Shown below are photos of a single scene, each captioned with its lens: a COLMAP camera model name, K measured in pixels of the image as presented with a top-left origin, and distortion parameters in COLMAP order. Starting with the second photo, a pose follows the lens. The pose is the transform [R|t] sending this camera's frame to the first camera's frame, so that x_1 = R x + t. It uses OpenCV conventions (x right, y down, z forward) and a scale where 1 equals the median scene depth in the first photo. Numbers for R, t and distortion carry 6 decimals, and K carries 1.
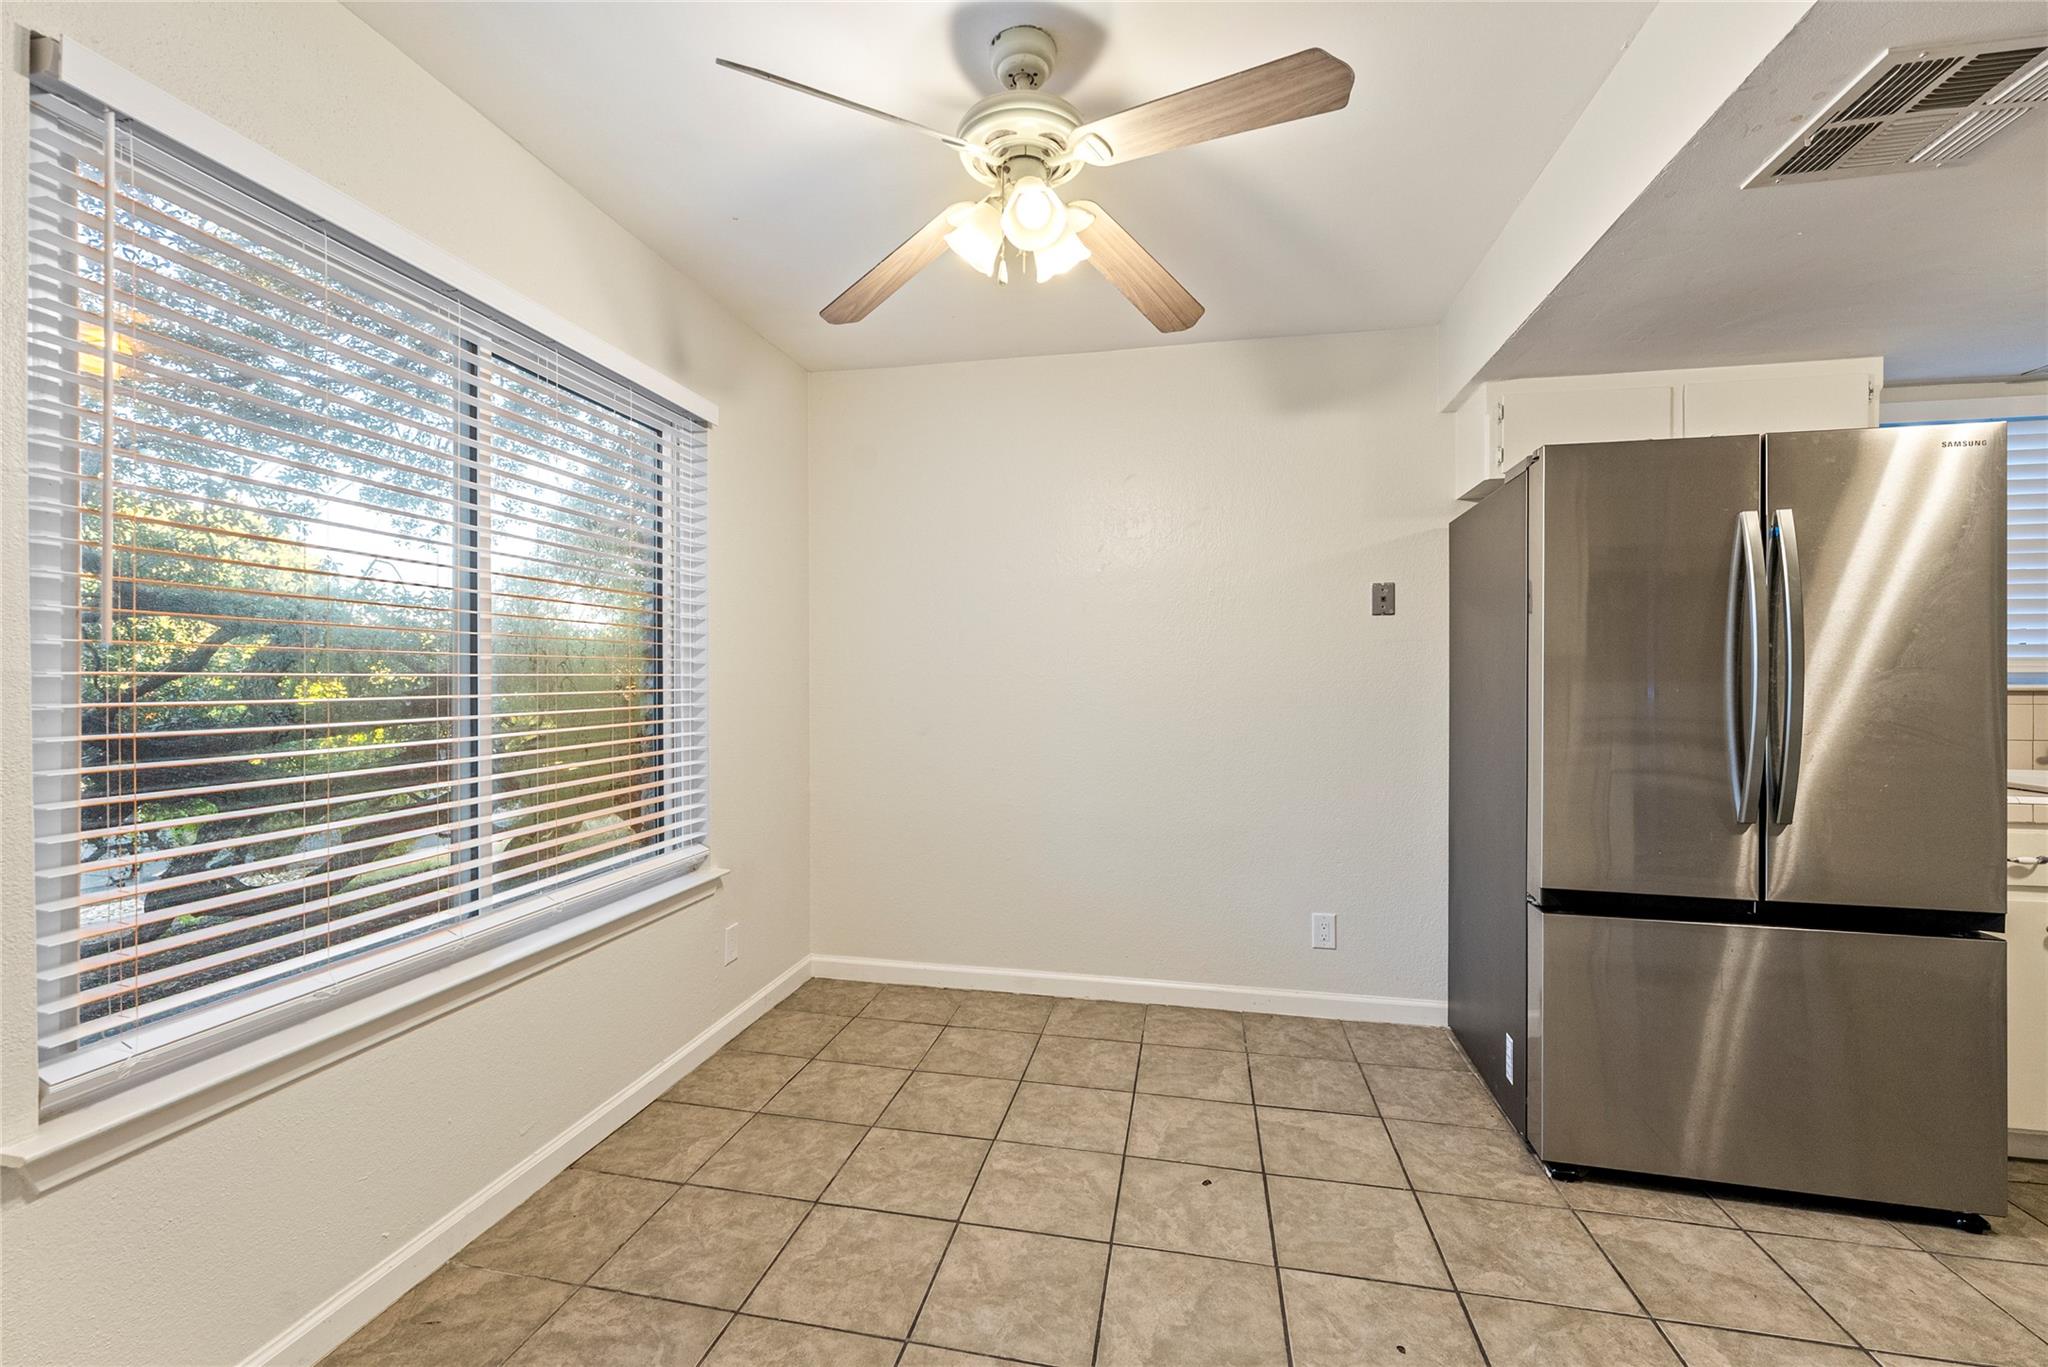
lens RADIAL K [[839.5, 0, 1022.7], [0, 839.5, 686.8], [0, 0, 1]] dist [-0.001975, 0.000752]
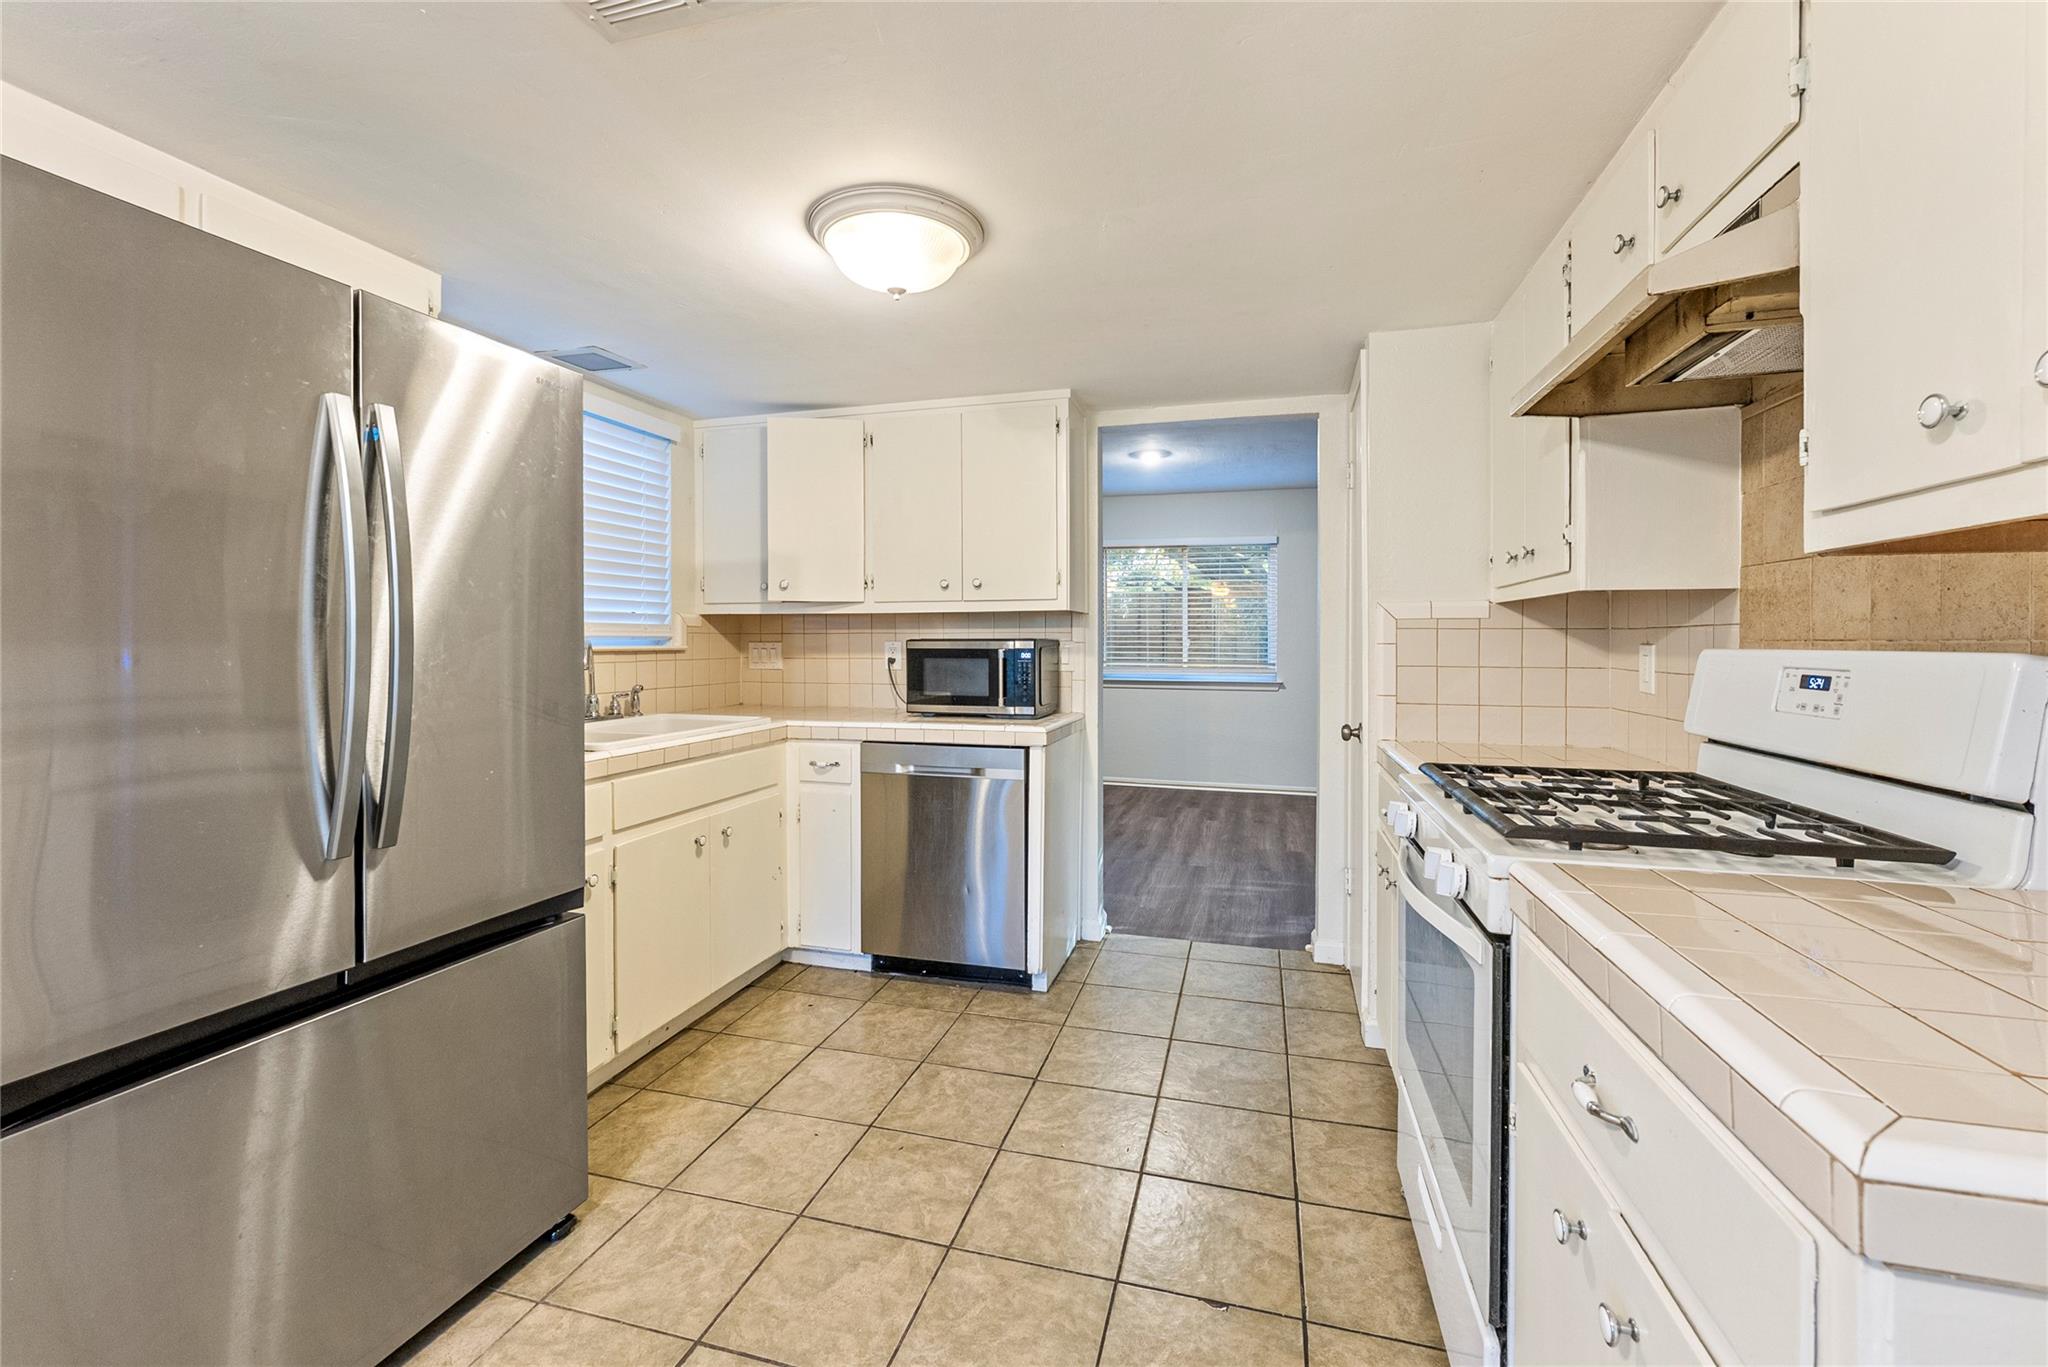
lens RADIAL K [[839.5, 0, 1026.1], [0, 839.5, 648.2], [0, 0, 1]] dist [-0.001975, 0.000752]
pose [[0.064541, -0.011789, 0.997845, 0.232280], [-0.000633, 0.999930, 0.011855, -0.015222], [-0.997915, -0.001397, 0.064529, 0.409820]]
